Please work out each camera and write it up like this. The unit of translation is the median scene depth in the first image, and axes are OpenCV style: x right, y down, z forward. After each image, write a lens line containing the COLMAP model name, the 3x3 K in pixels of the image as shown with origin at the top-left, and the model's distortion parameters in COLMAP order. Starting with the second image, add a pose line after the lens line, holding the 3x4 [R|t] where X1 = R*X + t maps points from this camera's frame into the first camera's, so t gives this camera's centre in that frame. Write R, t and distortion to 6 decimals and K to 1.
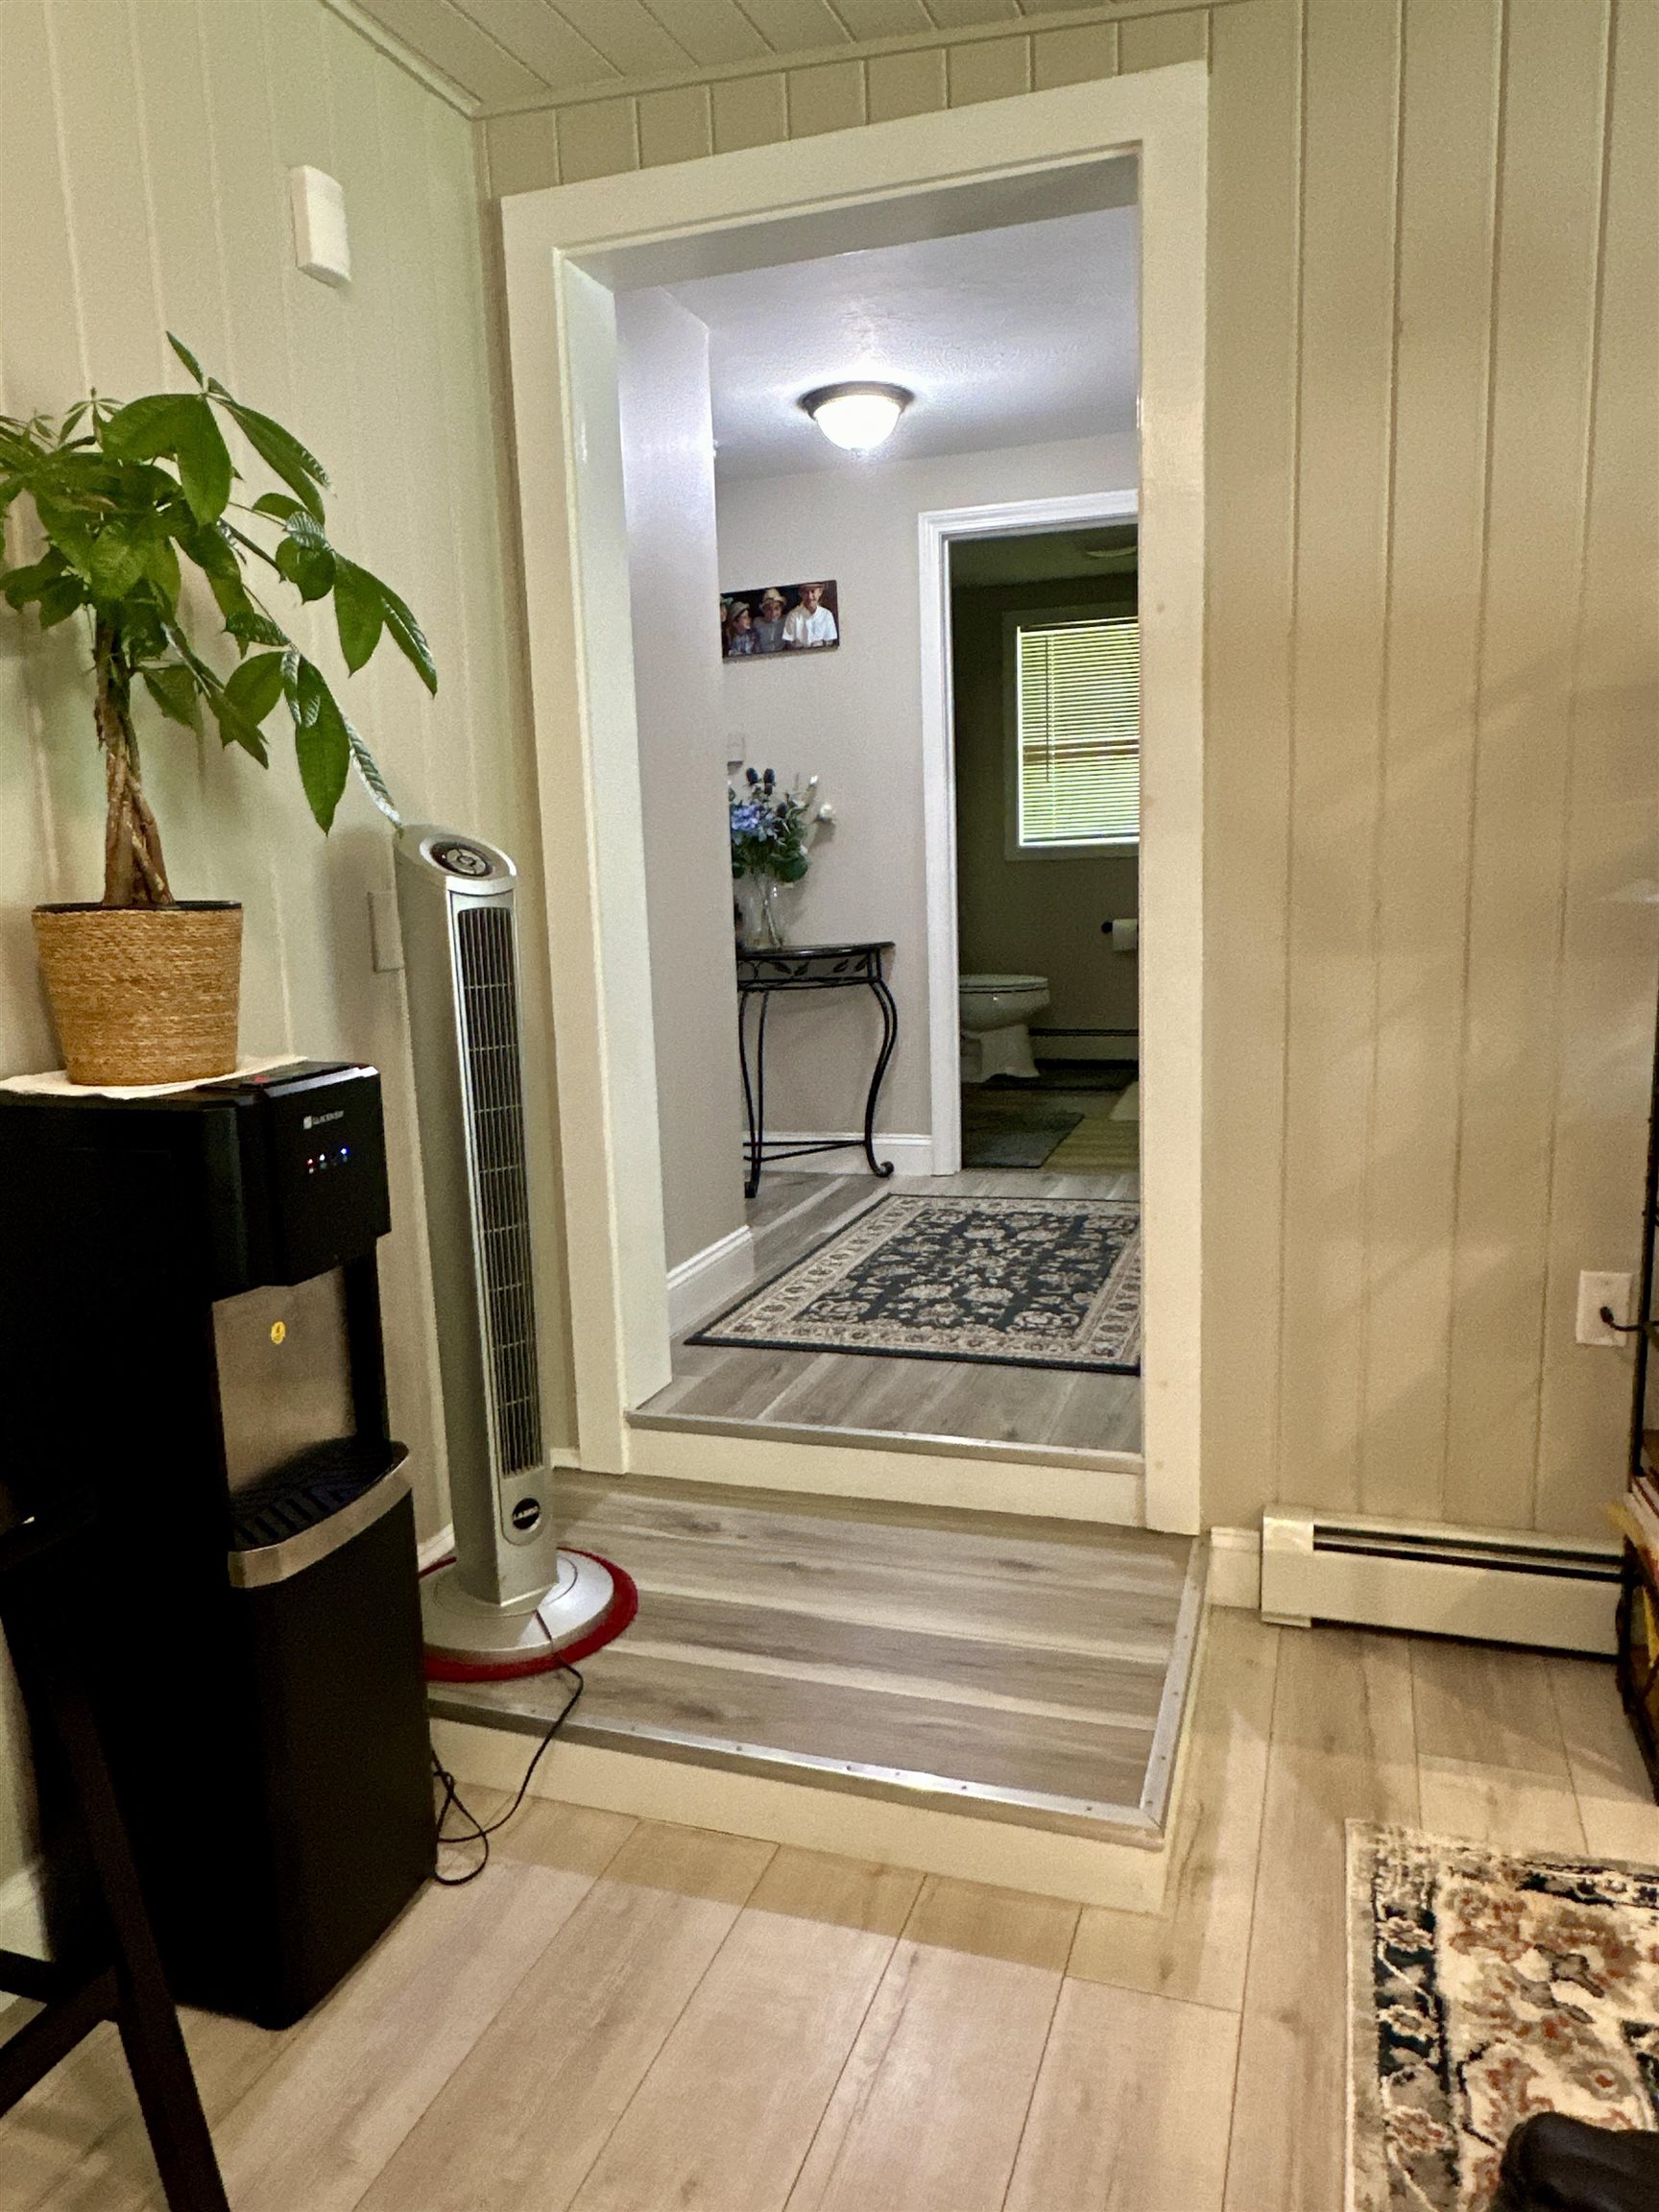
lens RADIAL K [[1494.7, 0, 830.5], [0, 1494.7, 1112.8], [0, 0, 1]] dist [-0.007299, 0.000575]
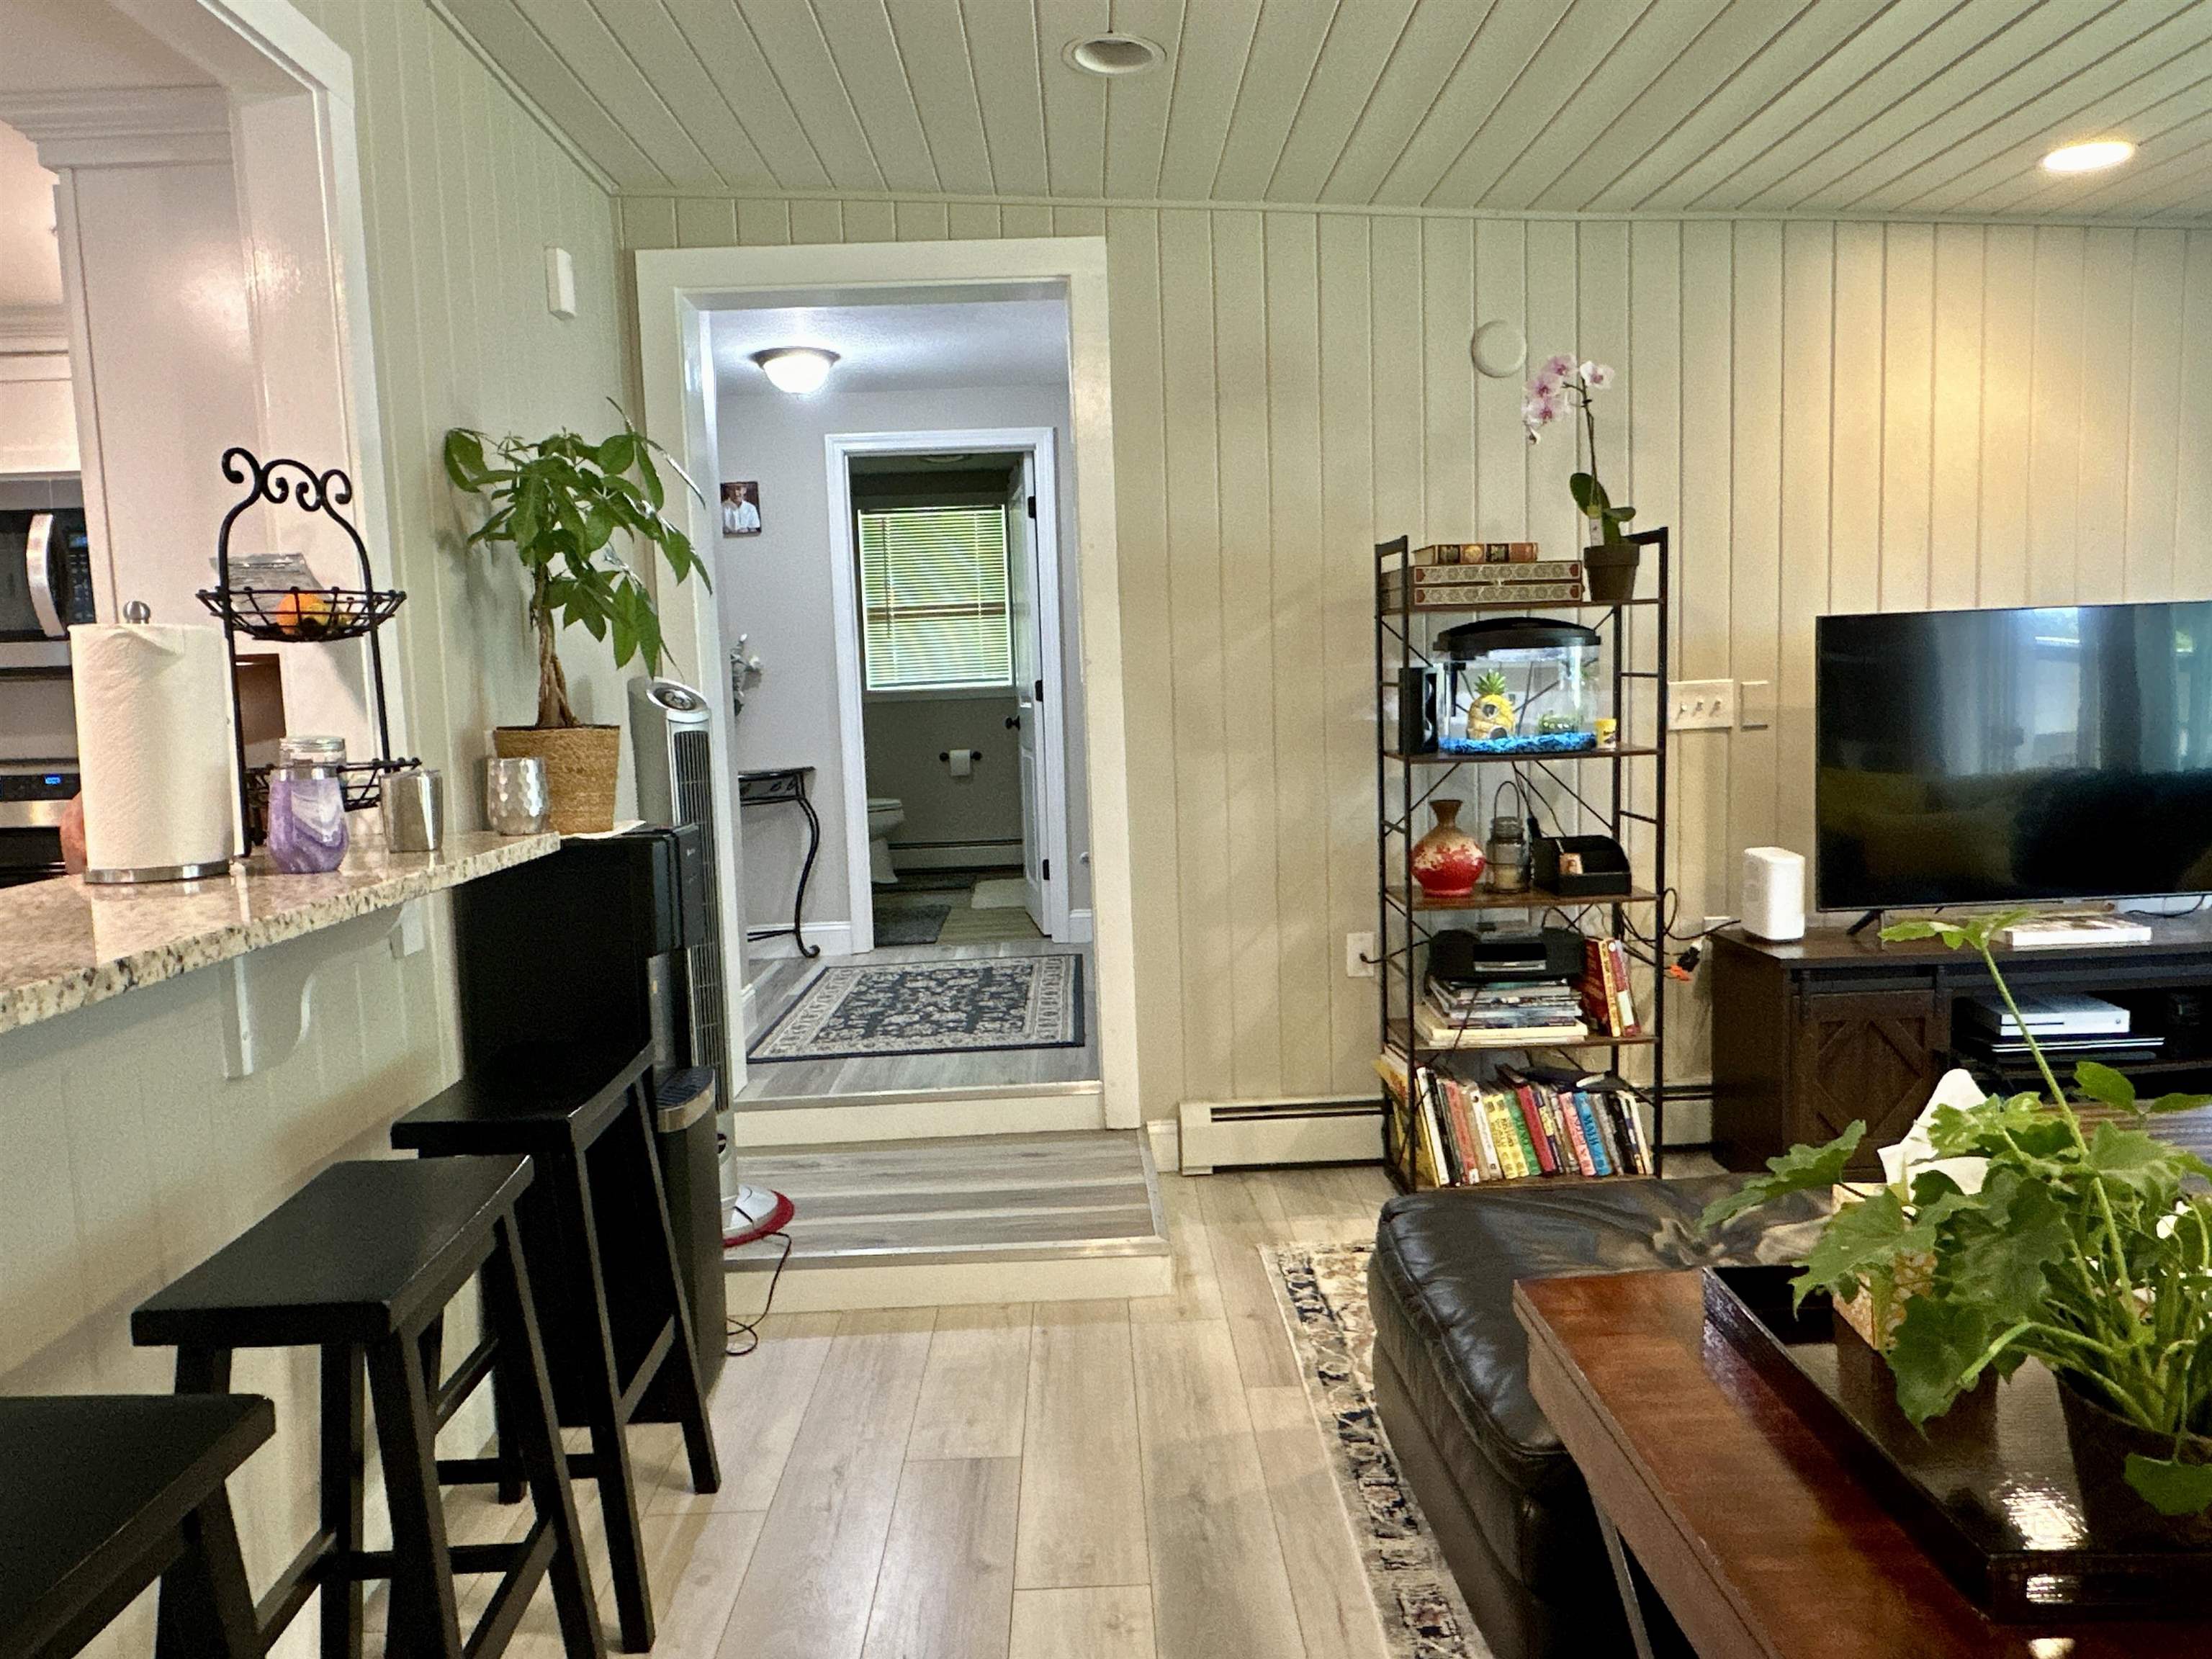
lens RADIAL K [[1494.7, 0, 1106.0], [0, 1494.7, 829.5], [0, 0, 1]] dist [-0.007299, 0.000575]
pose [[0.938101, -0.032567, 0.344827, -0.311939], [0.061423, 0.995432, -0.073088, 0.084709], [-0.340872, 0.089744, 0.935816, -0.472056]]
